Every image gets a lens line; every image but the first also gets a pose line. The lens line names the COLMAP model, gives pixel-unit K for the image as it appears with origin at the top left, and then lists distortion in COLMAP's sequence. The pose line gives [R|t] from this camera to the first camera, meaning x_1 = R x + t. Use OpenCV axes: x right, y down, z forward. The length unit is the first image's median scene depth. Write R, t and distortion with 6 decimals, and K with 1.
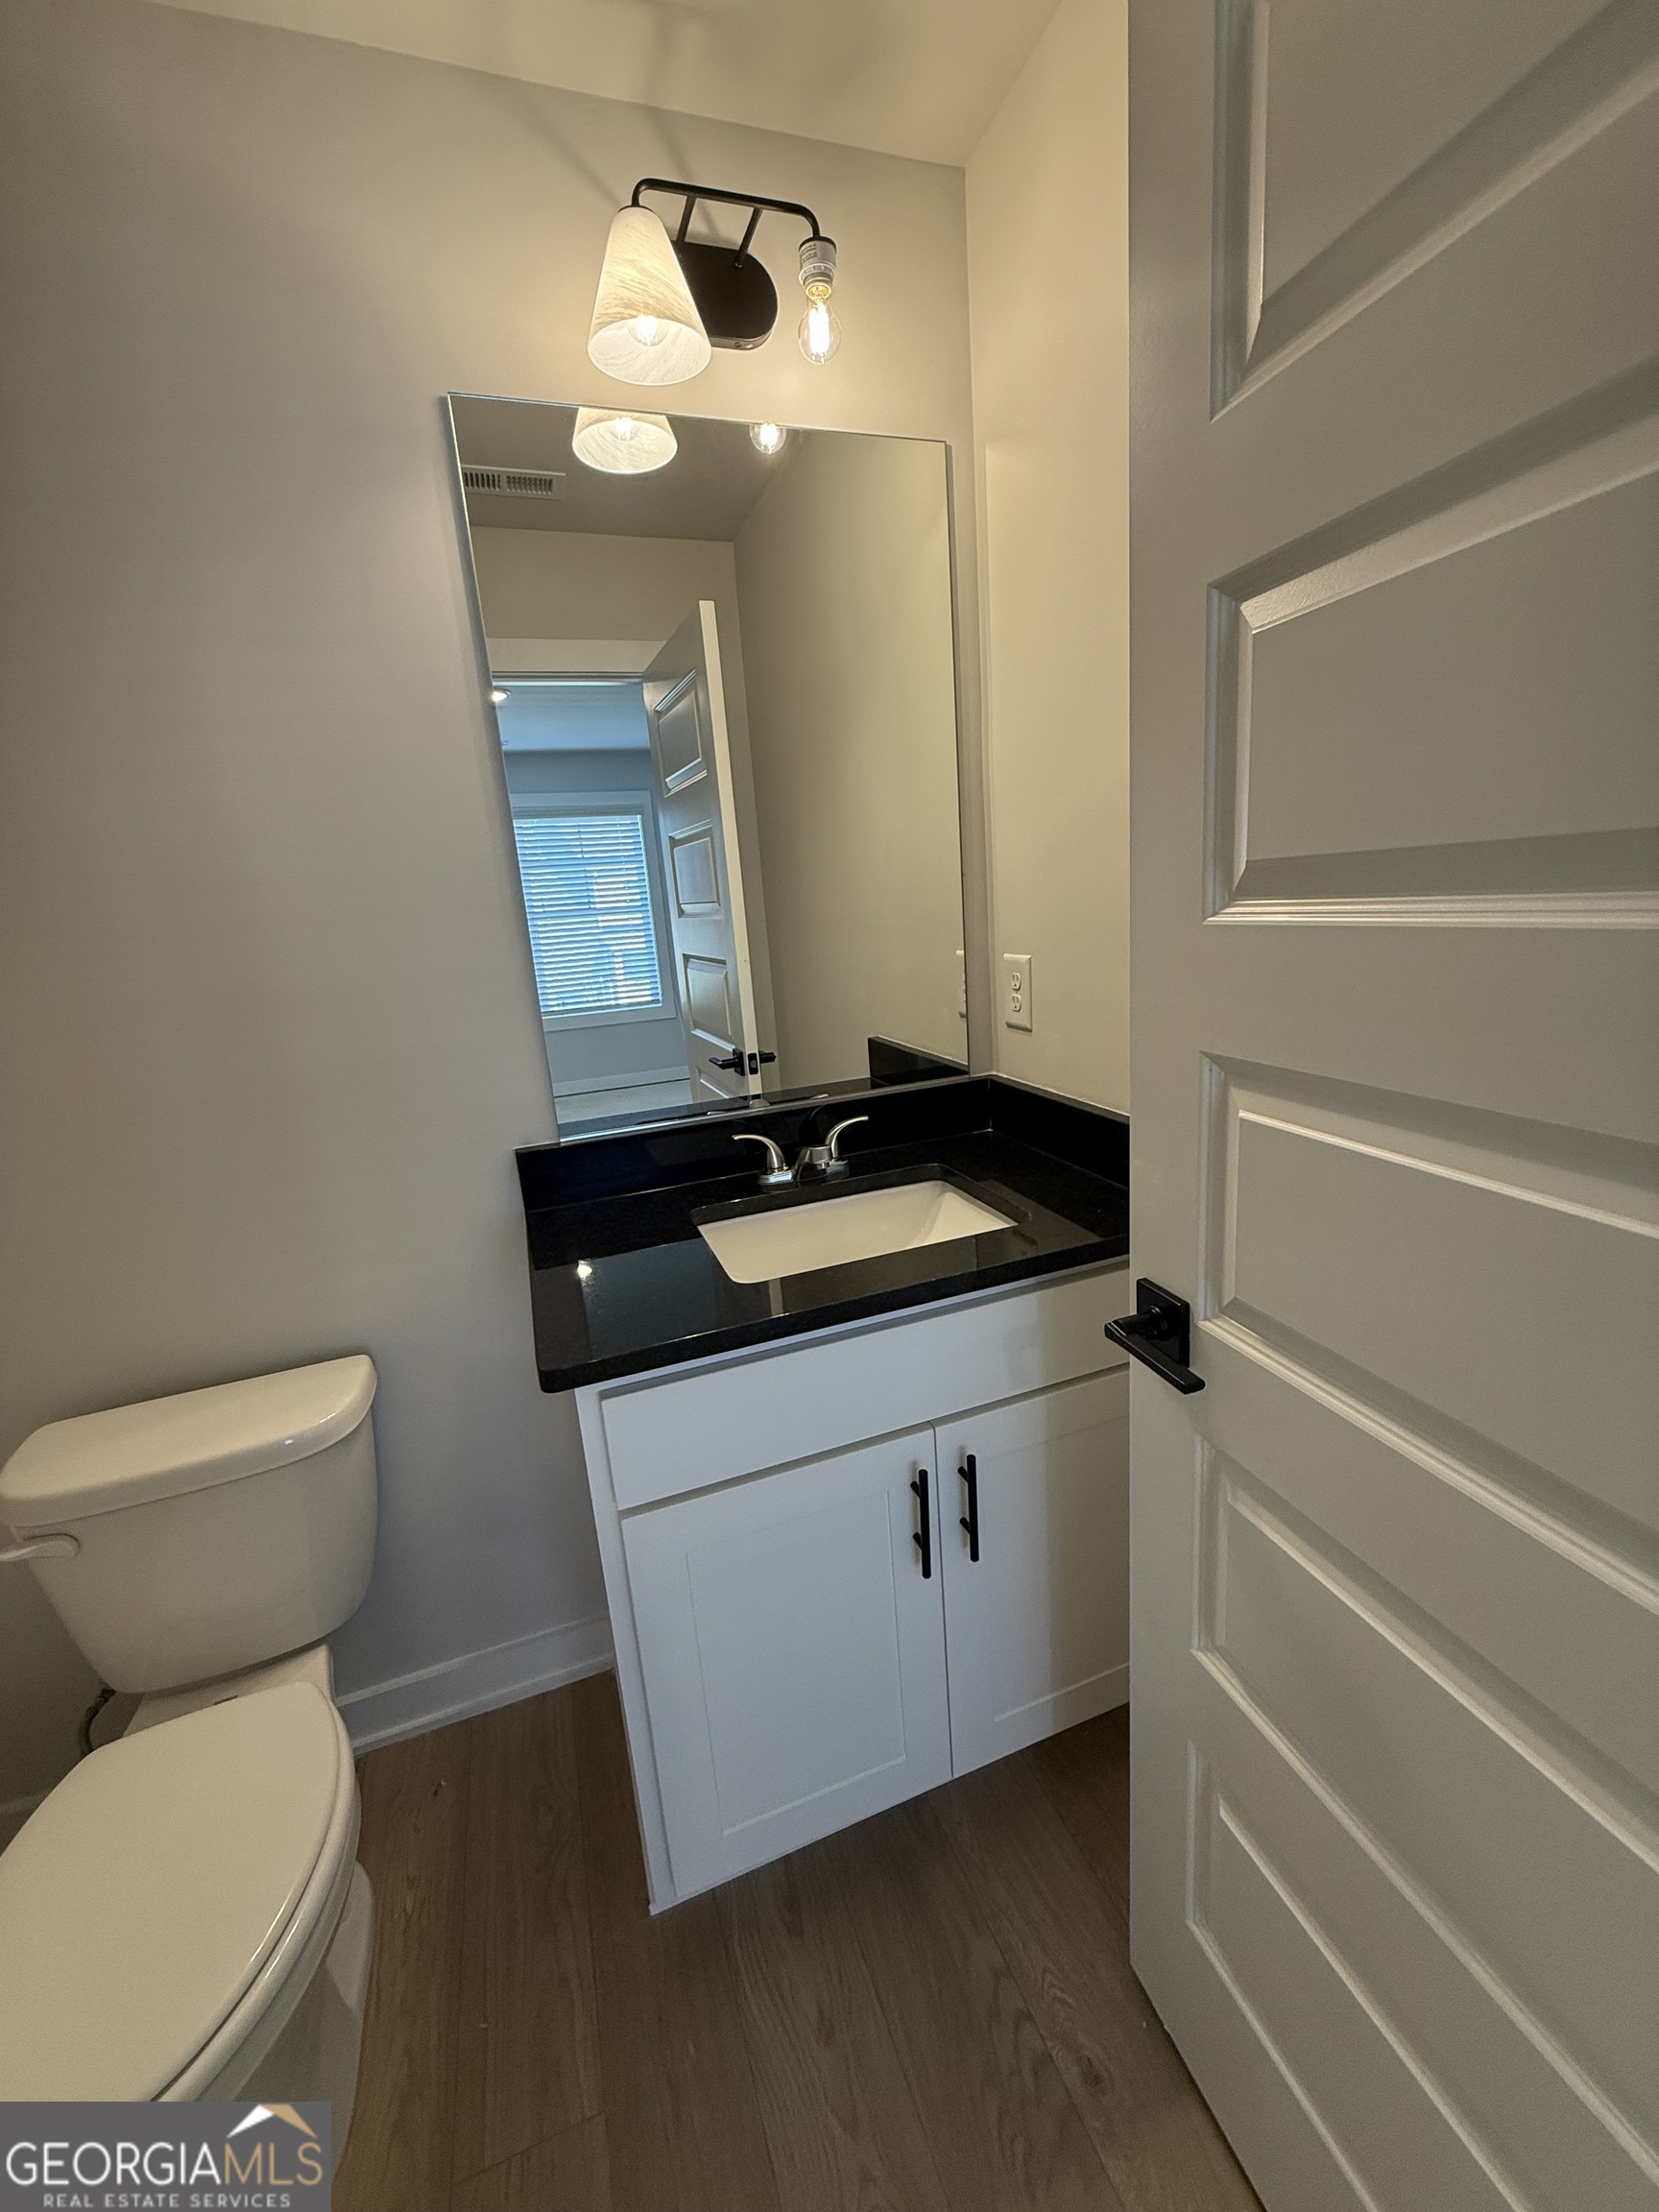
lens RADIAL K [[915.9, 0, 827.7], [0, 915.9, 1121.7], [0, 0, 1]] dist [0.002478, 0.000412]
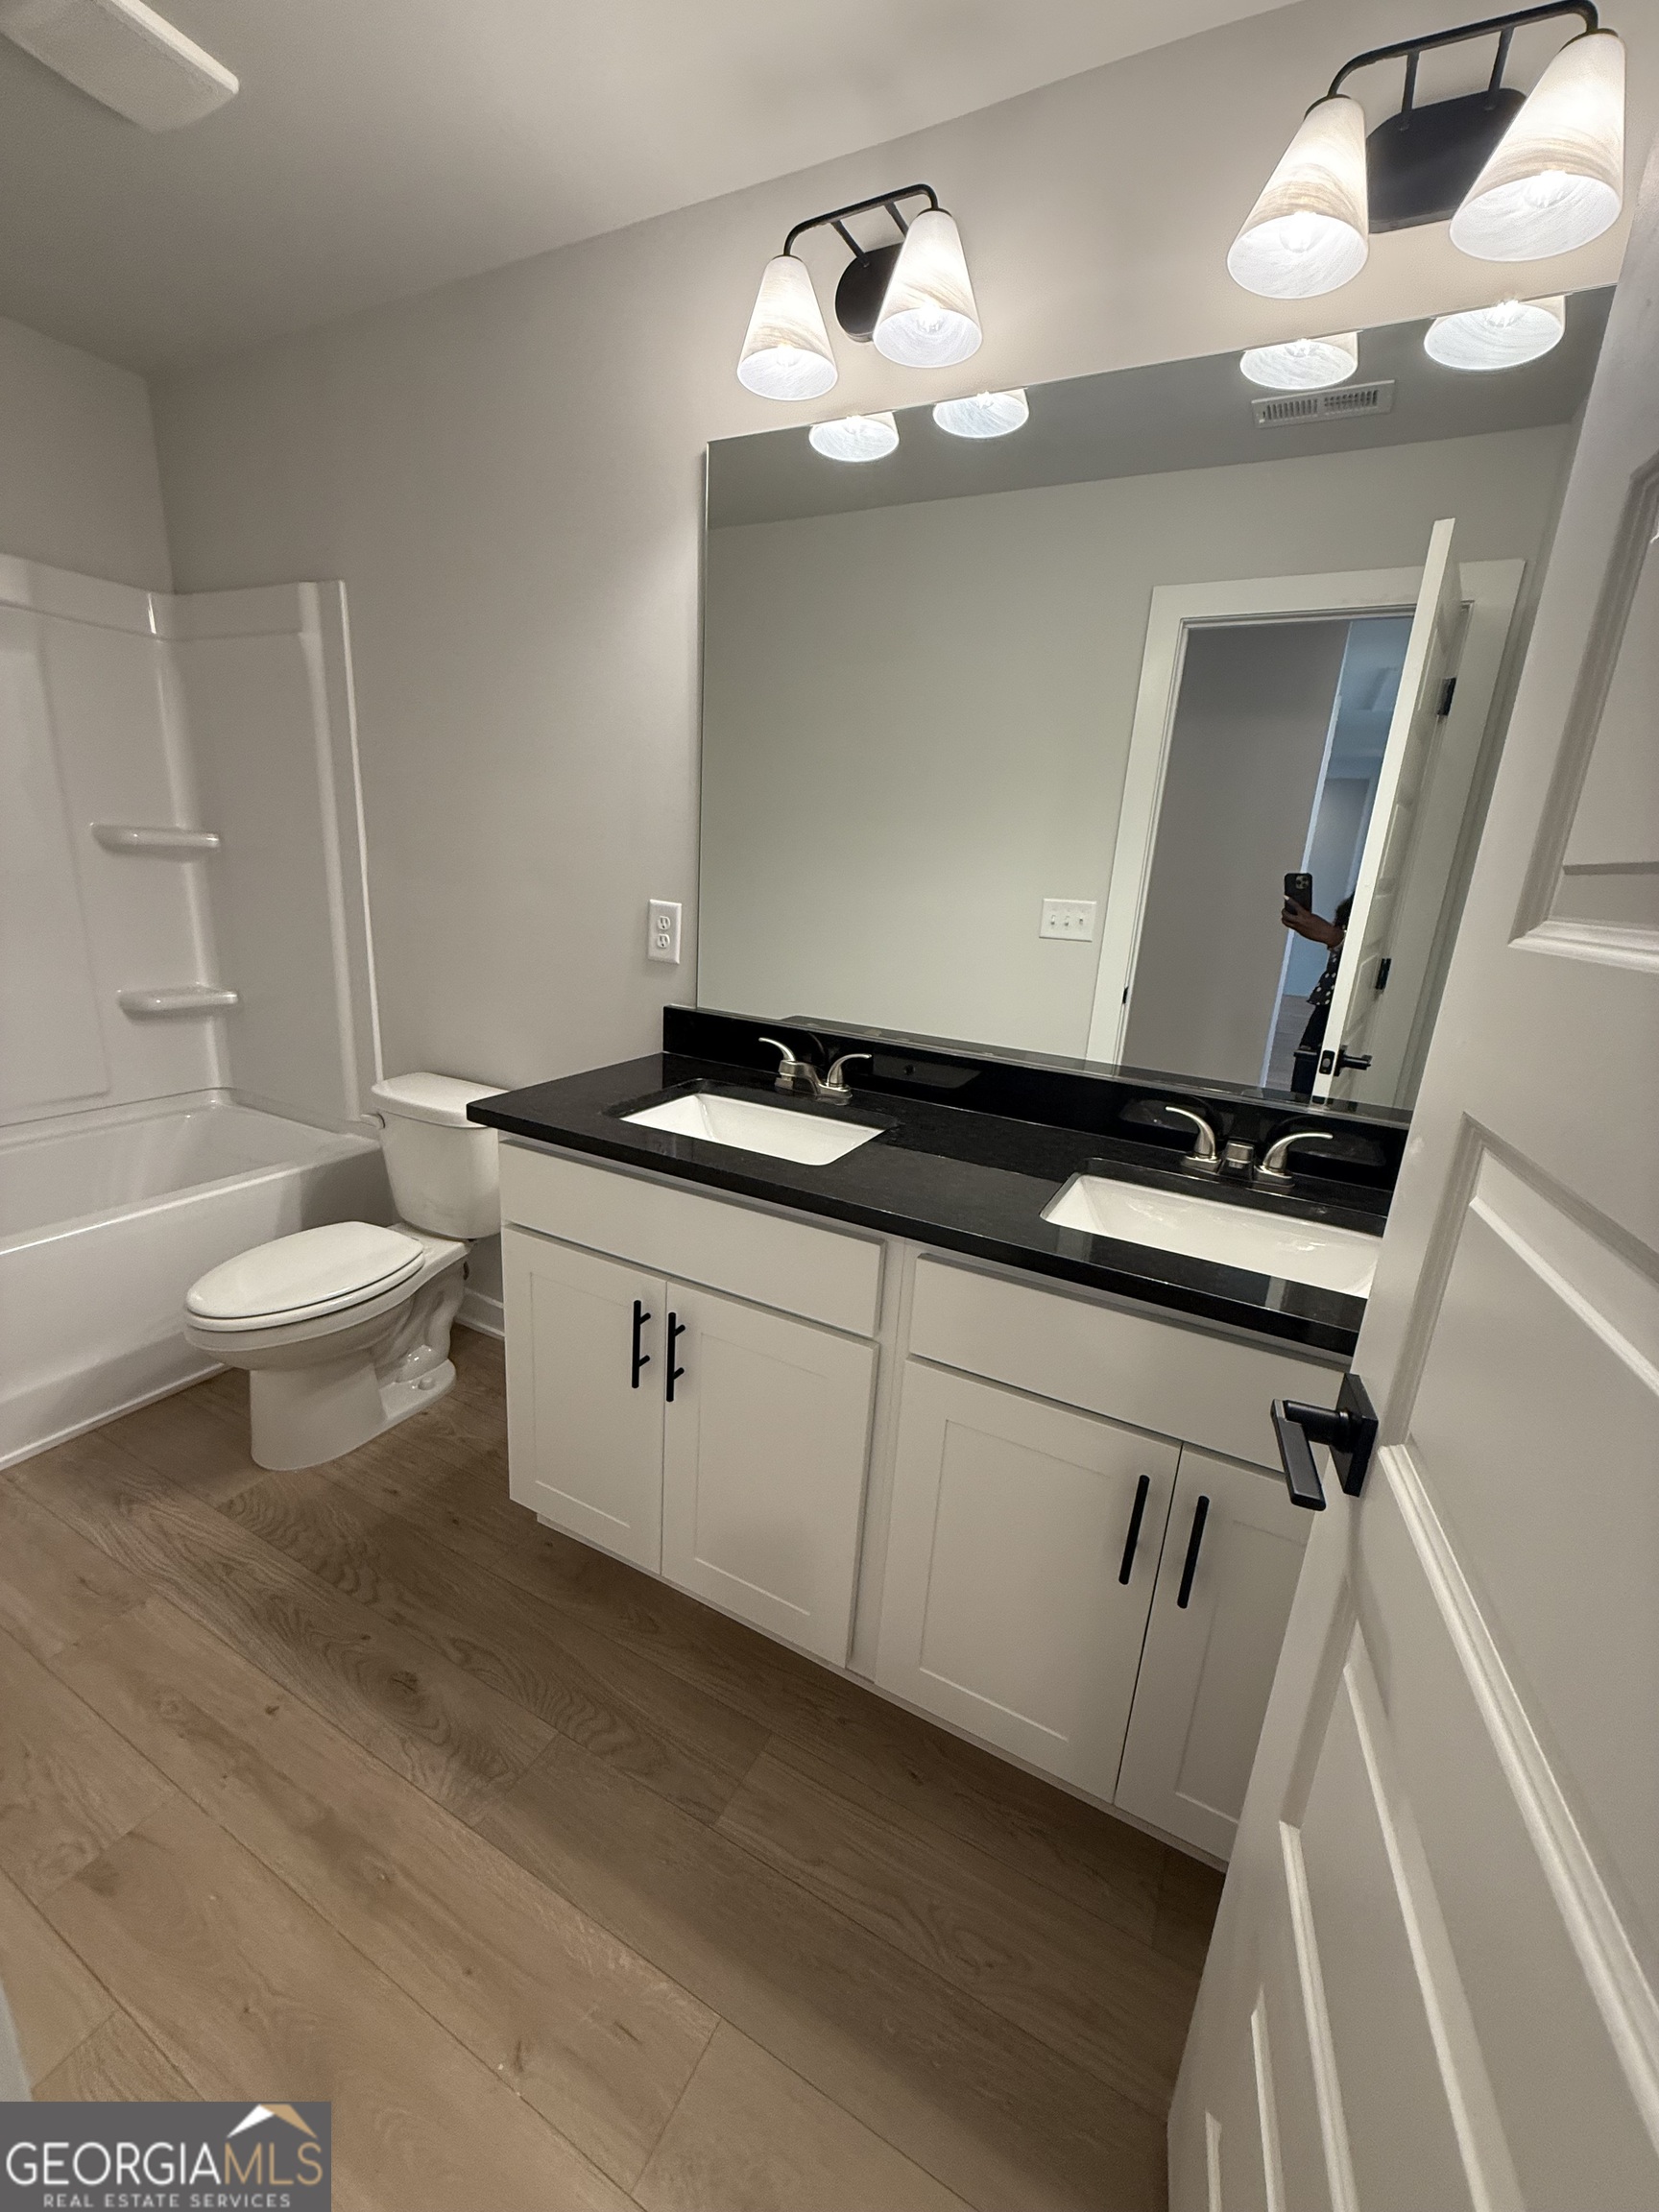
lens RADIAL K [[885.2, 0, 824.0], [0, 885.2, 1101.7], [0, 0, 1]] dist [-0.000581, 0.000497]
pose [[0.765820, 0.298392, -0.569634, 0.387575], [-0.268774, 0.953265, 0.138007, -0.051458], [0.584192, 0.047414, 0.810229, 0.065764]]
